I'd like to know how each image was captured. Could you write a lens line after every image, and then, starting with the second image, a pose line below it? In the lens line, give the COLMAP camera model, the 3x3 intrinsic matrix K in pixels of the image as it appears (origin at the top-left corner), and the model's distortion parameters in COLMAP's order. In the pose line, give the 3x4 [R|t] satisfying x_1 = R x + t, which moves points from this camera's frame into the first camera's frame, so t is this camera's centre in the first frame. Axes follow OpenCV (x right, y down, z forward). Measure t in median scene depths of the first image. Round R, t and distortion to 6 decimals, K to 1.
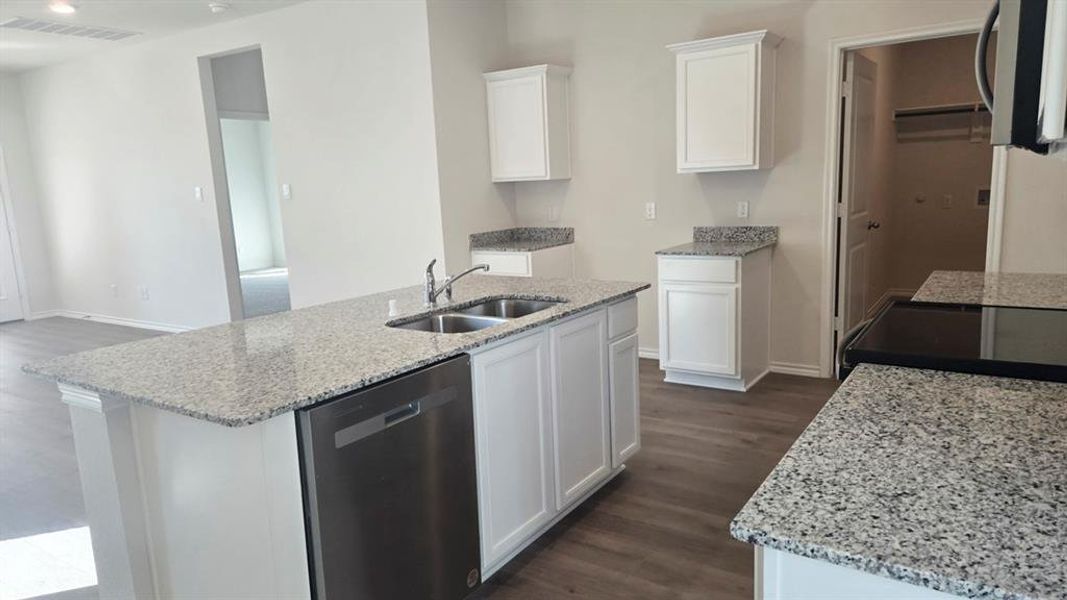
lens RADIAL K [[704.4, 0, 533.5], [0, 704.4, 300.0], [0, 0, 1]] dist [0.094394, -0.087037]
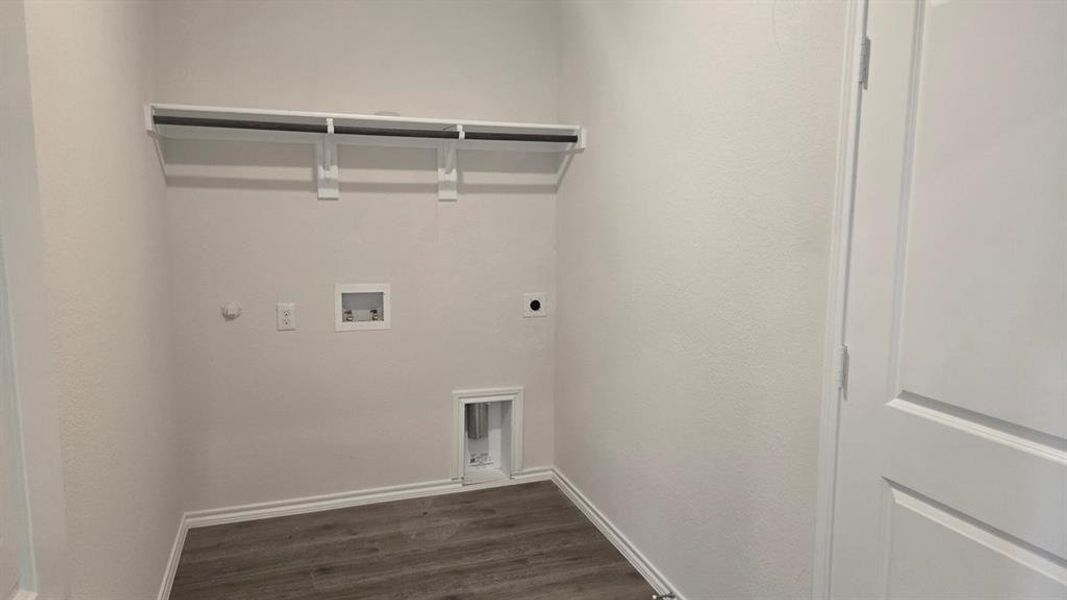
lens RADIAL K [[704.4, 0, 533.5], [0, 704.4, 300.0], [0, 0, 1]] dist [0.094394, -0.087037]
pose [[0.594972, -0.065669, 0.801059, 0.301871], [0.102593, 0.994709, 0.005345, -0.136903], [-0.797172, 0.079003, 0.598561, 0.600844]]
